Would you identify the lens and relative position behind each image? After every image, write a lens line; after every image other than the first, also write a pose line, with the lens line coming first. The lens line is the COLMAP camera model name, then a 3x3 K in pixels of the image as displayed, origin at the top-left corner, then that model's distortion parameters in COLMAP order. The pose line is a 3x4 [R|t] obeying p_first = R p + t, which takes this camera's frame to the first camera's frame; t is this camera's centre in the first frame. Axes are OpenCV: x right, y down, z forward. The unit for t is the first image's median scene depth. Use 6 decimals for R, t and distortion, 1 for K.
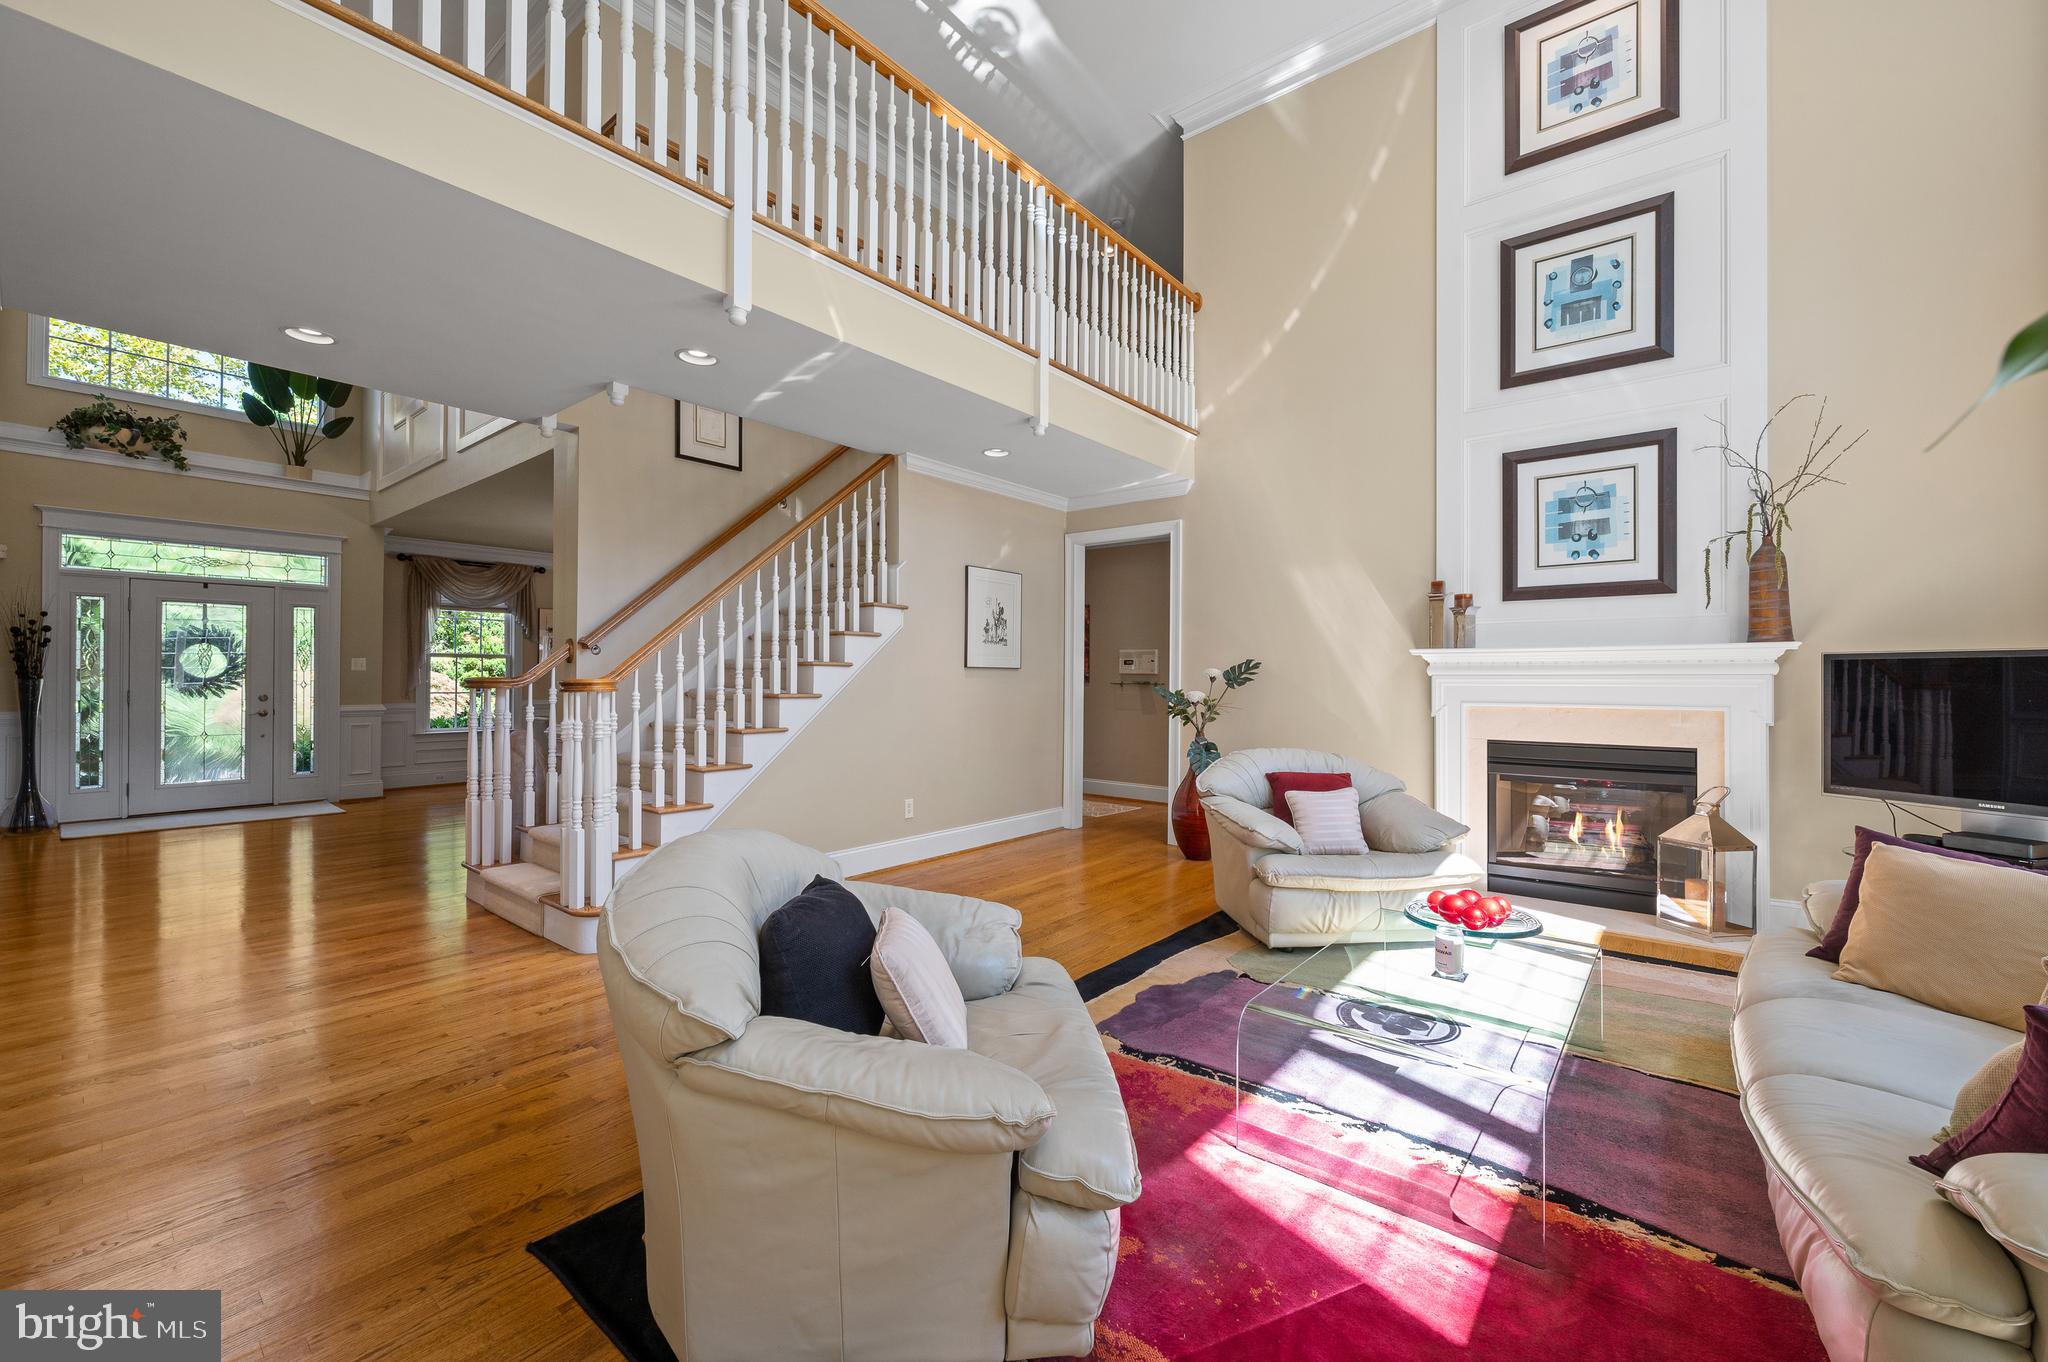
lens RADIAL K [[830.1, 0, 1032.3], [0, 830.1, 674.8], [0, 0, 1]] dist [-0.003517, 0.000794]
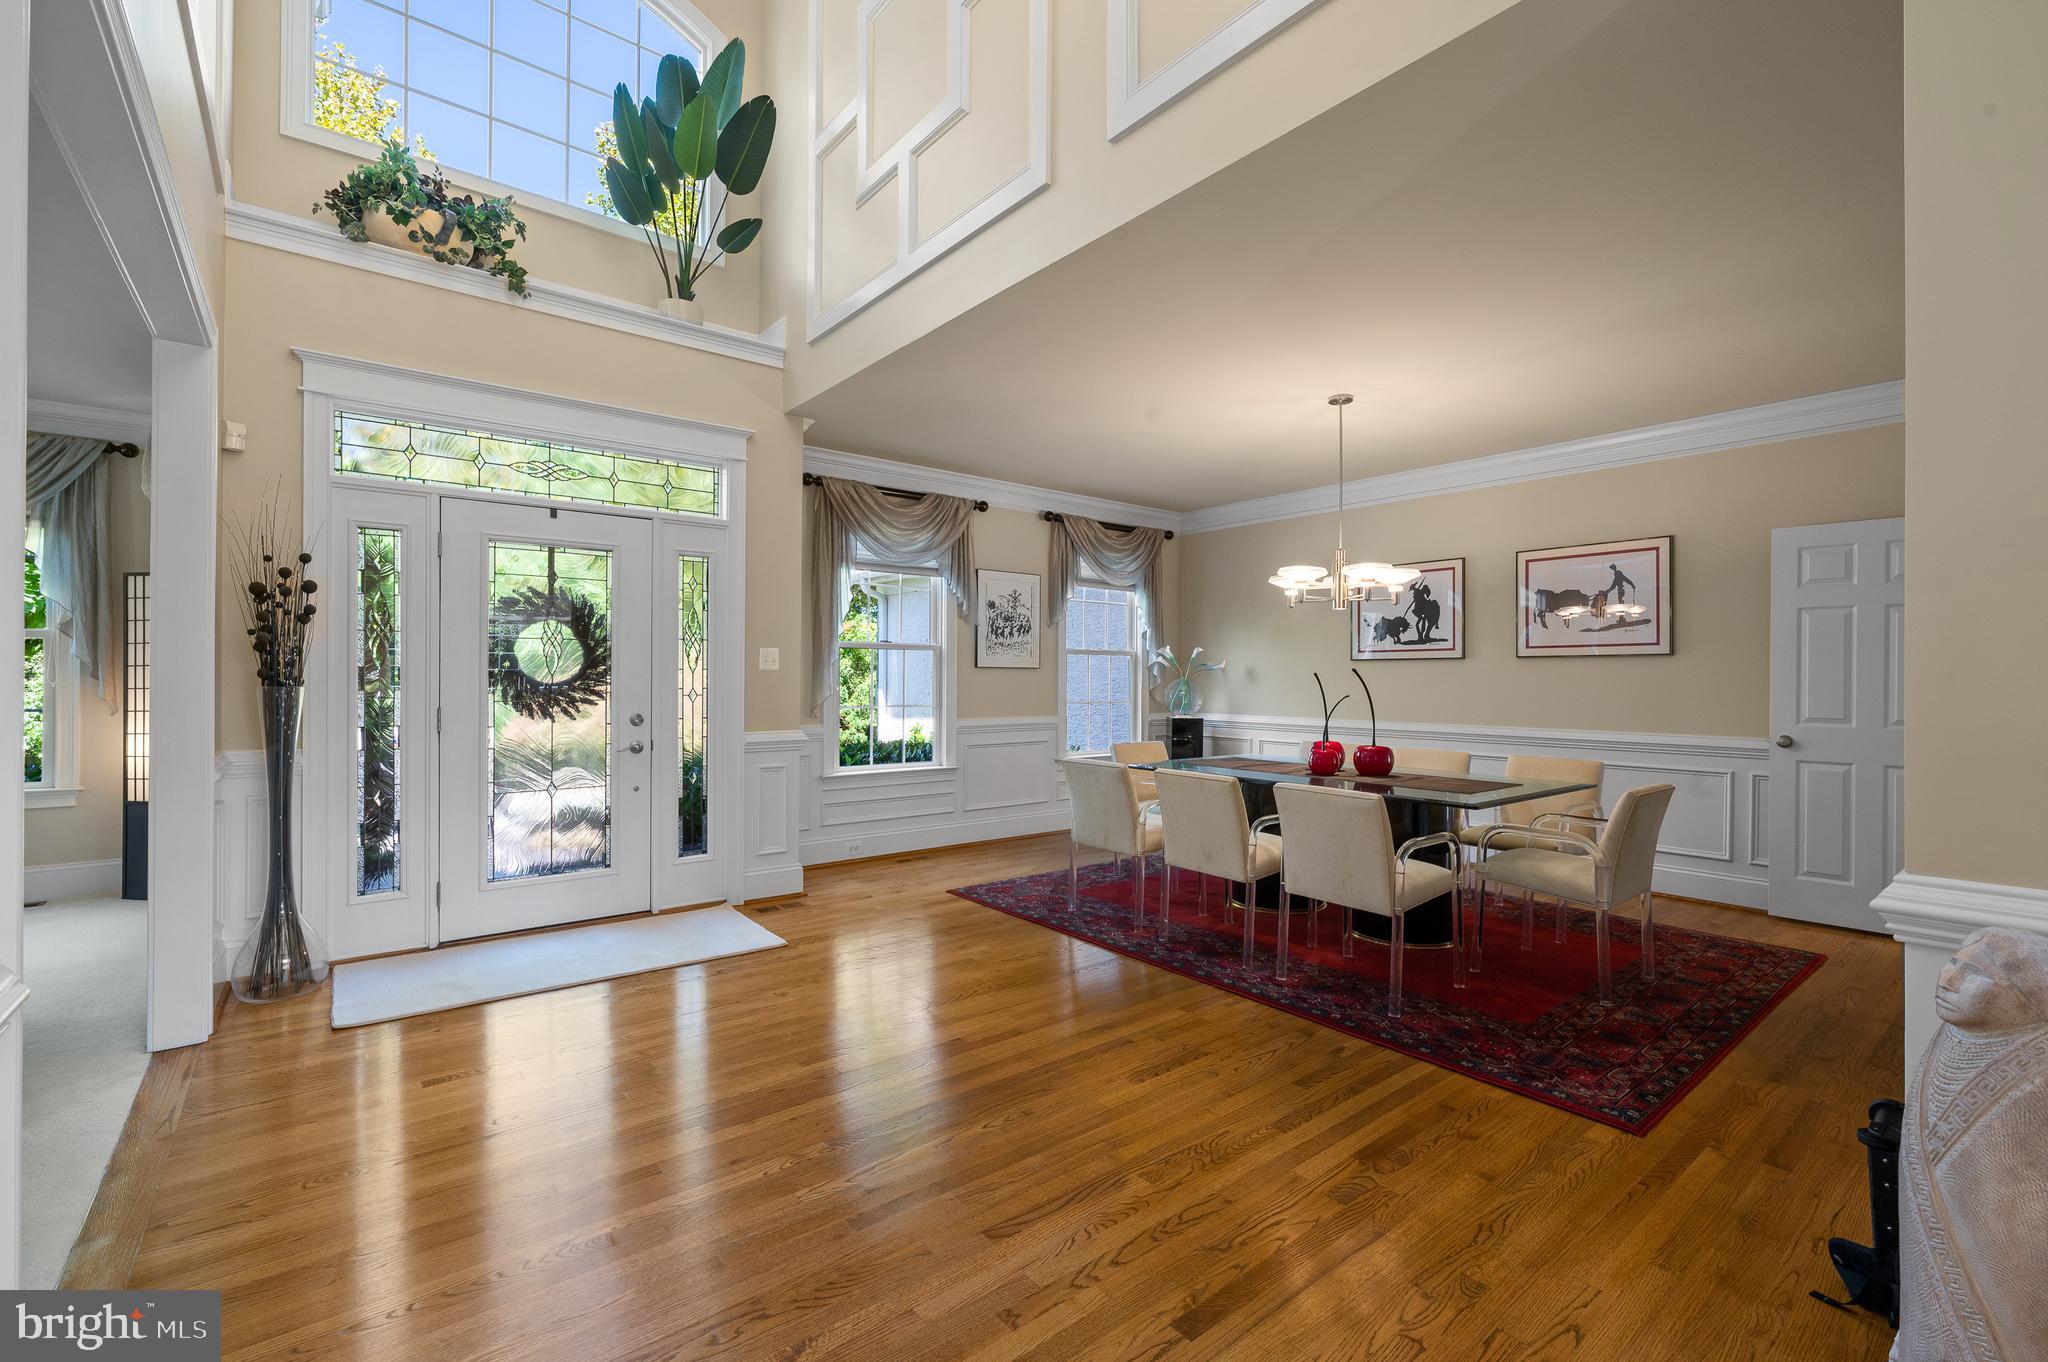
lens RADIAL K [[876.4, 0, 1013.4], [0, 876.4, 680.8], [0, 0, 1]] dist [-0.001636, 0.000355]
pose [[0.973795, 0.000155, -0.227429, -0.571703], [0.000936, 0.999989, 0.004689, -0.000329], [0.227427, -0.004779, 0.973783, 0.506592]]
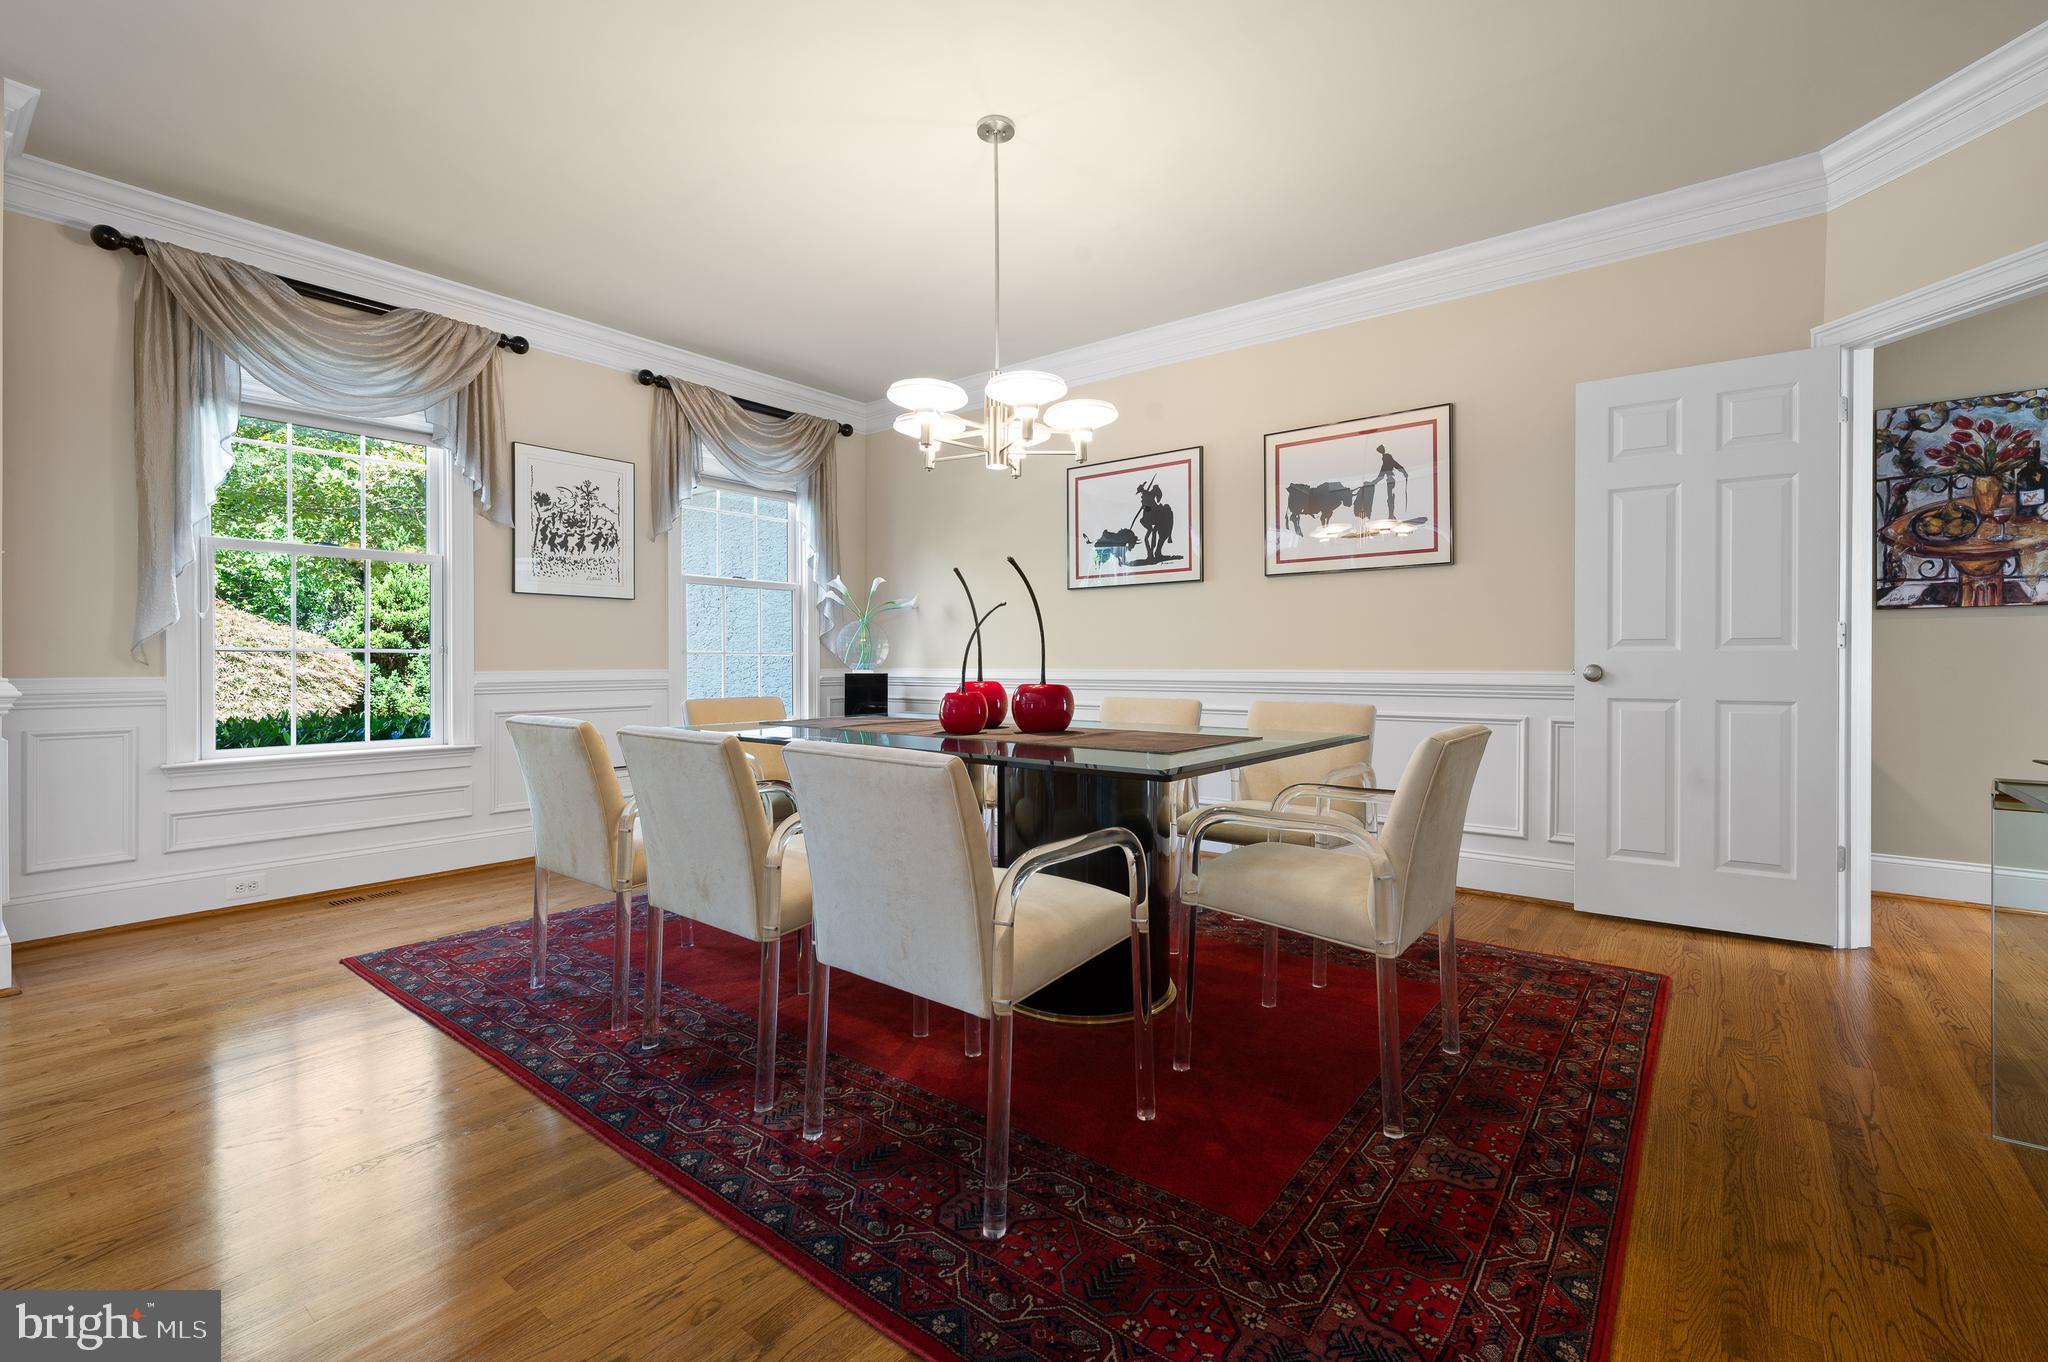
lens RADIAL K [[876.4, 0, 1014.6], [0, 876.4, 674.8], [0, 0, 1]] dist [-0.001636, 0.000355]
pose [[0.999928, -0.008551, -0.008471, -0.475160], [0.008669, 0.999866, 0.013917, 0.038734], [0.008351, -0.013989, 0.999867, 0.783280]]
